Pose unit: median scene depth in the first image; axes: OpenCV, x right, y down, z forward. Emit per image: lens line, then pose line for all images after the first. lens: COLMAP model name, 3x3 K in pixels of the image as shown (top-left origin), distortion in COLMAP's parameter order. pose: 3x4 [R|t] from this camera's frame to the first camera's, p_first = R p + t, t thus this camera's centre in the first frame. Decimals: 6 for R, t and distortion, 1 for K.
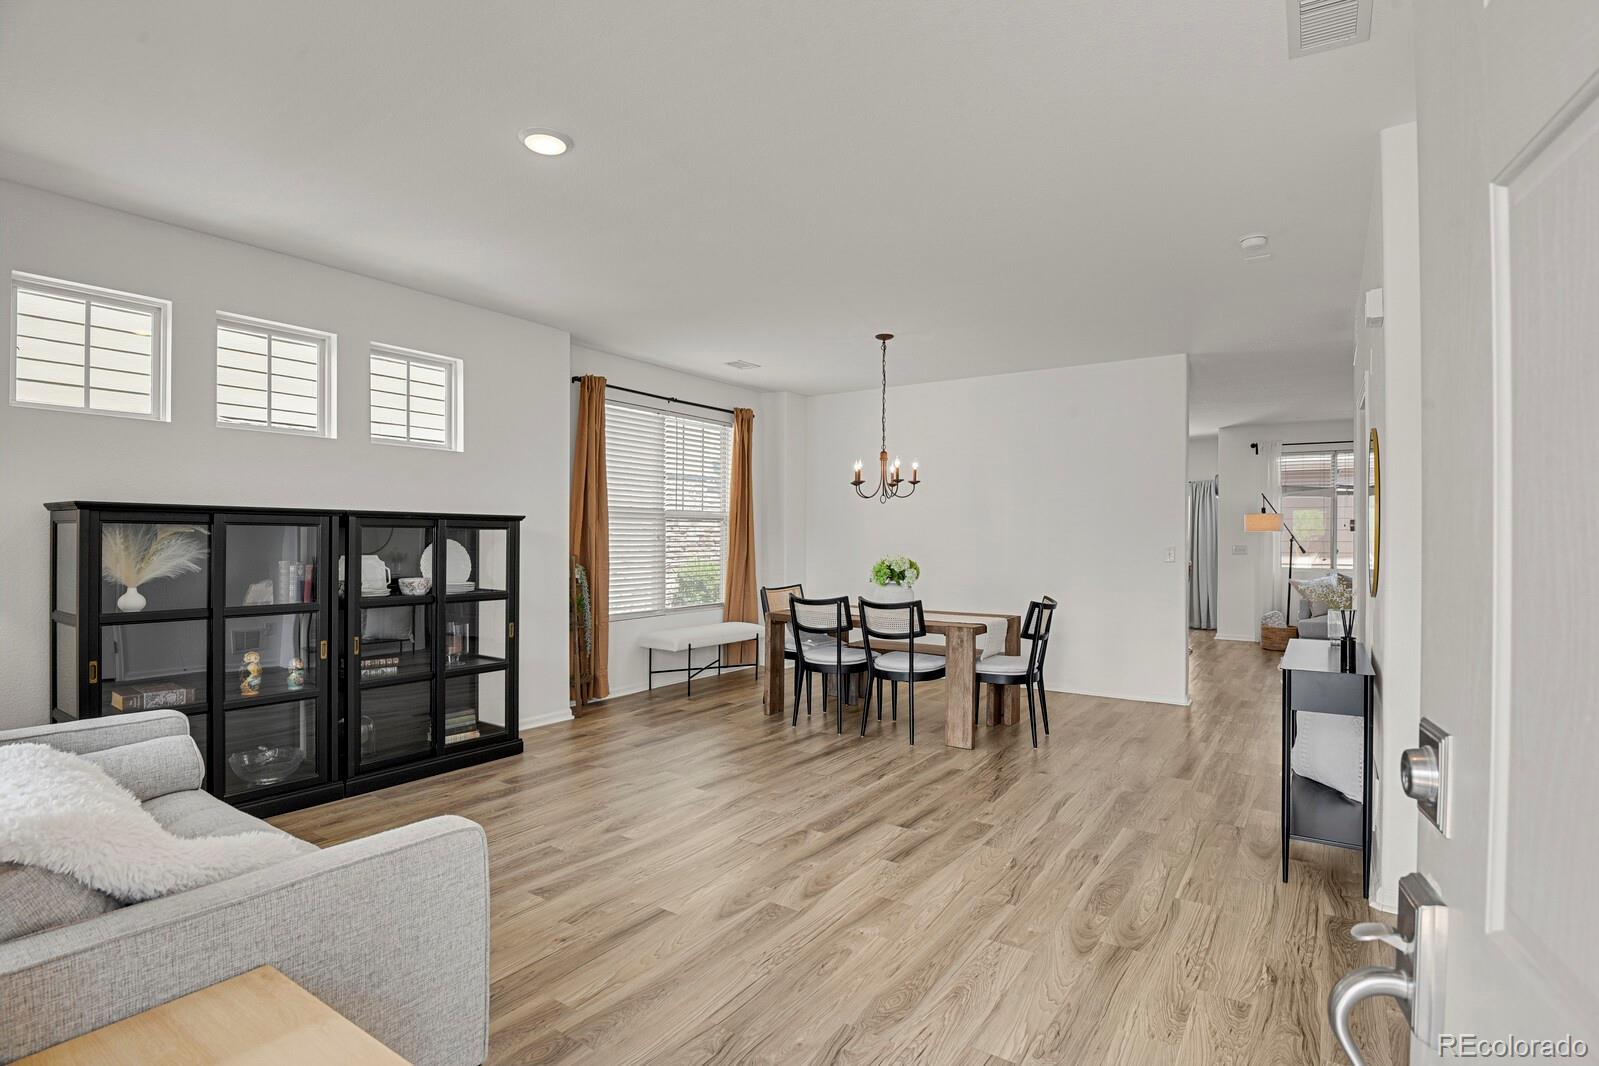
lens RADIAL K [[782.0, 0, 802.5], [0, 782.0, 536.8], [0, 0, 1]] dist [-0.020767, -0.005246]
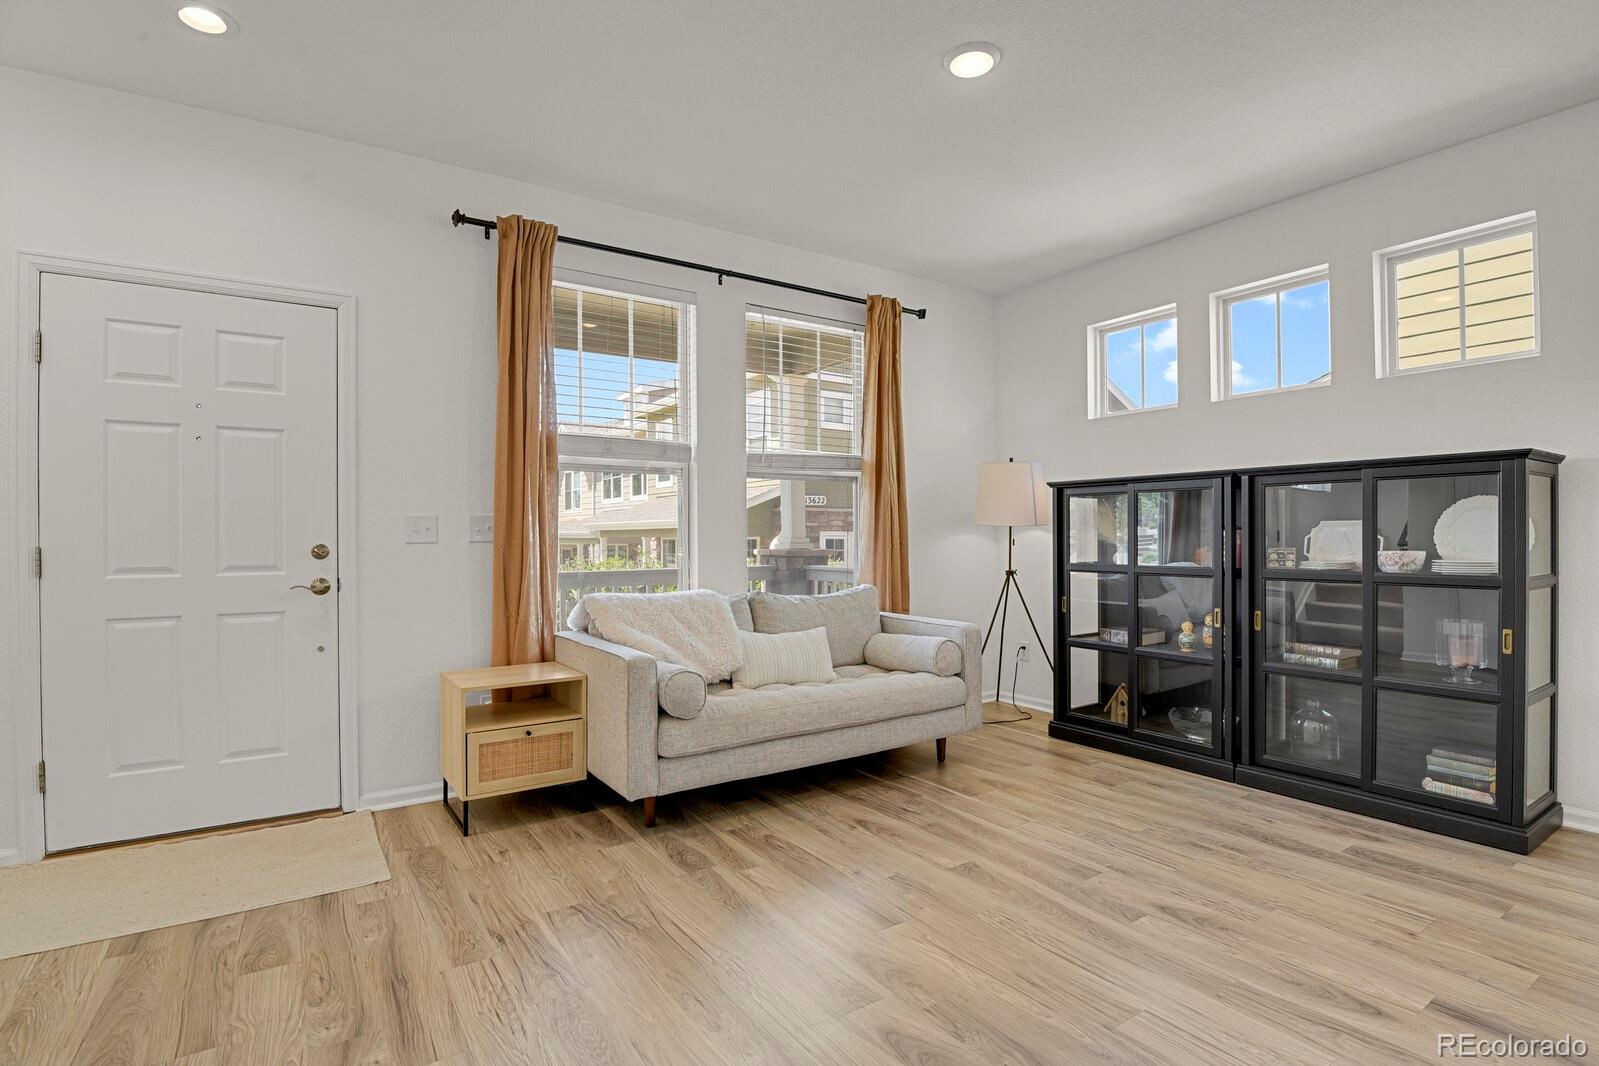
lens RADIAL K [[782.0, 0, 801.8], [0, 782.0, 536.9], [0, 0, 1]] dist [-0.020767, -0.005246]
pose [[-0.371870, -0.002484, -0.928281, 0.448279], [0.006240, 0.999967, -0.005176, 0.046301], [0.928264, -0.007717, -0.371842, 0.855618]]
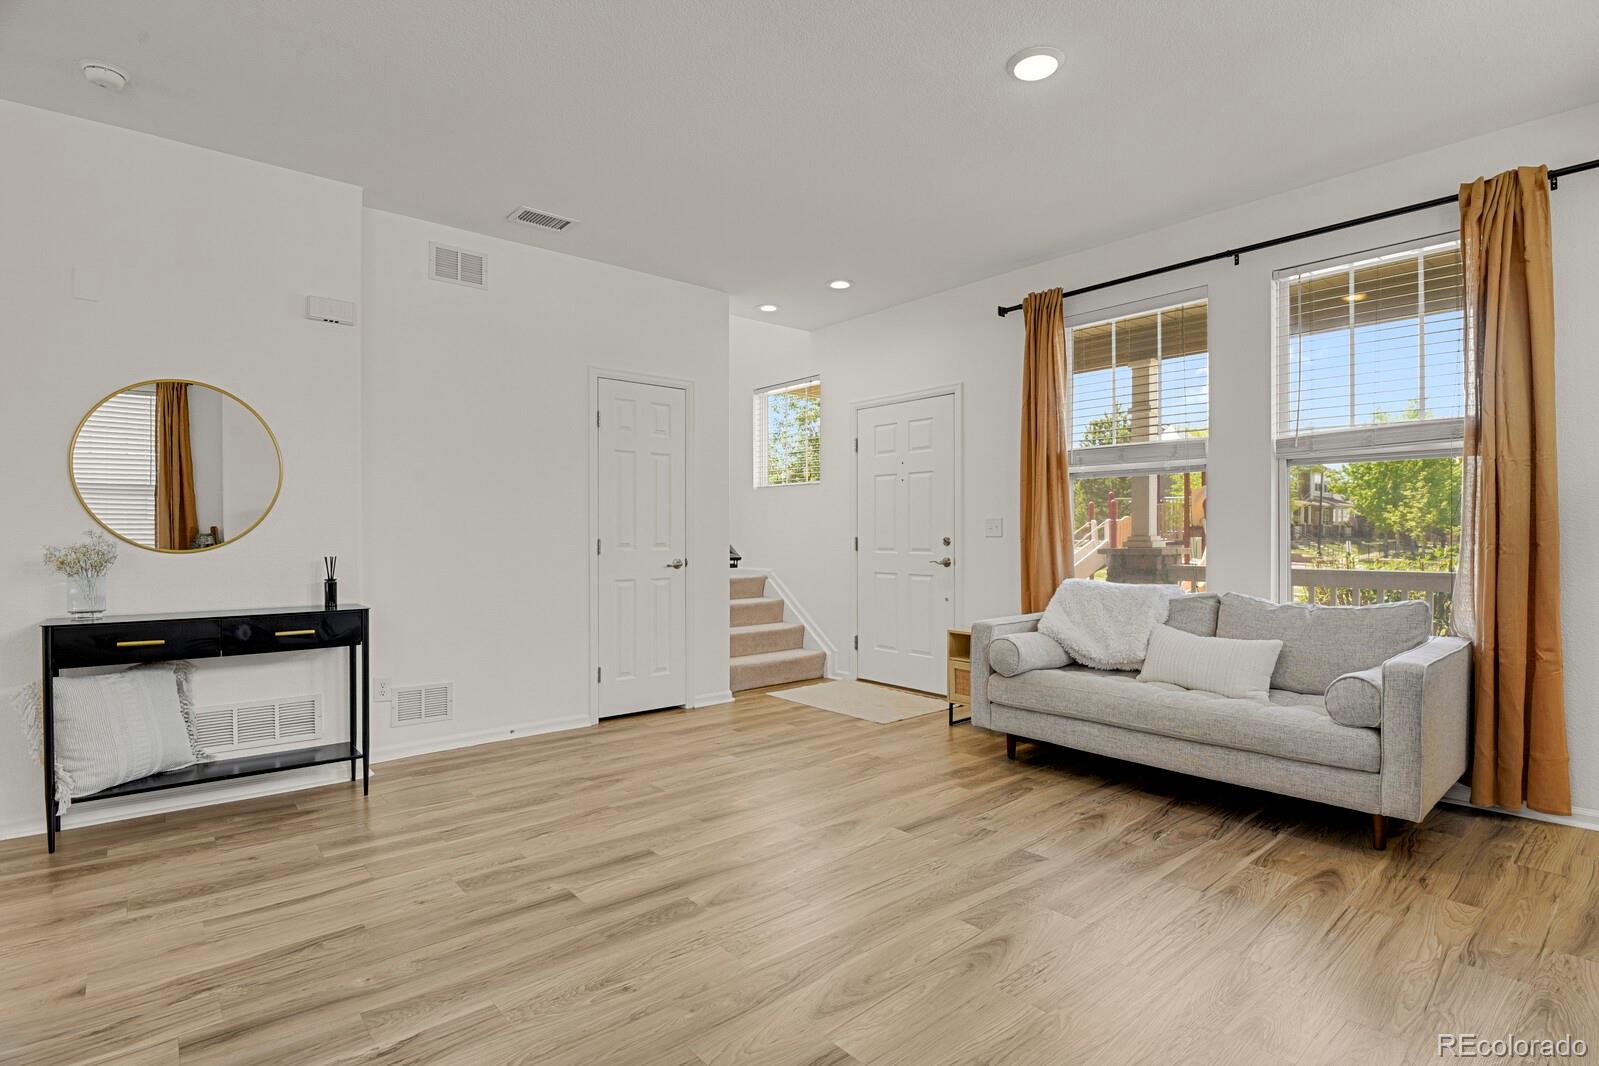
lens RADIAL K [[782.0, 0, 800.2], [0, 782.0, 538.2], [0, 0, 1]] dist [-0.020767, -0.005246]
pose [[-0.964548, -0.004997, 0.263861, -0.226875], [-0.003983, 0.999982, 0.004378, 0.044125], [-0.263878, 0.003172, -0.964551, 1.469256]]
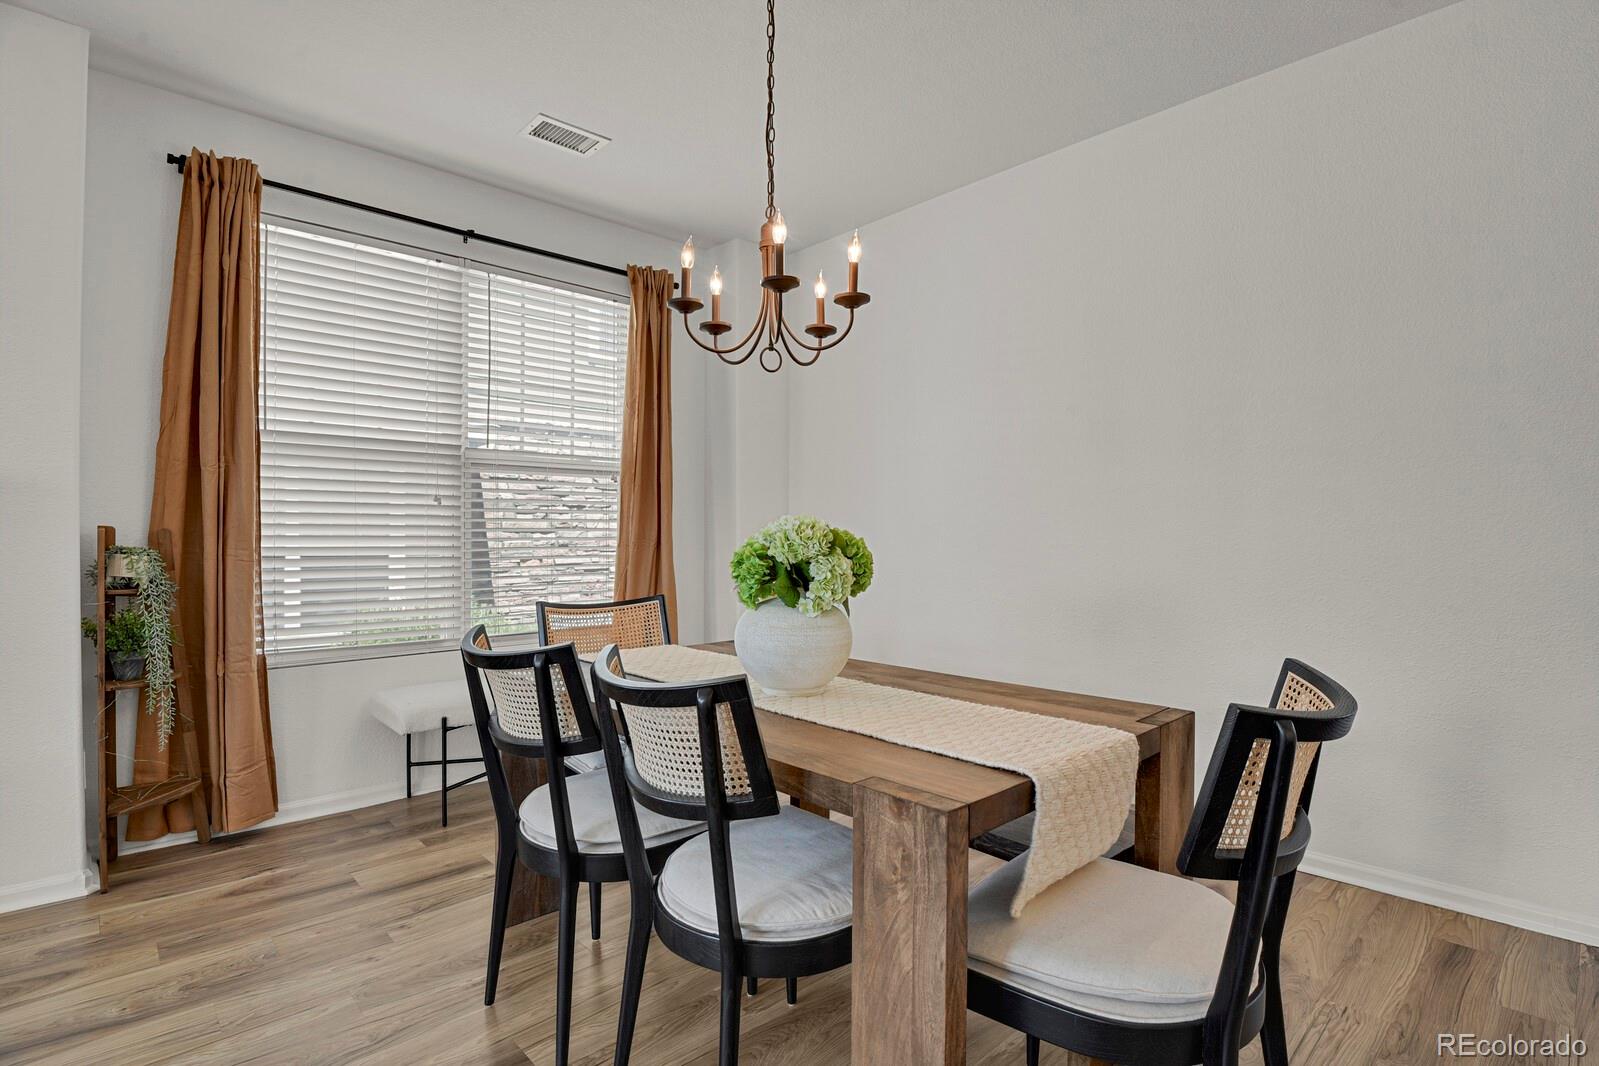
lens RADIAL K [[782.0, 0, 796.3], [0, 782.0, 537.4], [0, 0, 1]] dist [-0.020767, -0.005246]
pose [[0.974046, -0.004356, -0.226307, 0.283695], [0.004163, 0.999990, -0.001328, 0.047384], [0.226310, 0.000352, 0.974055, 0.965884]]
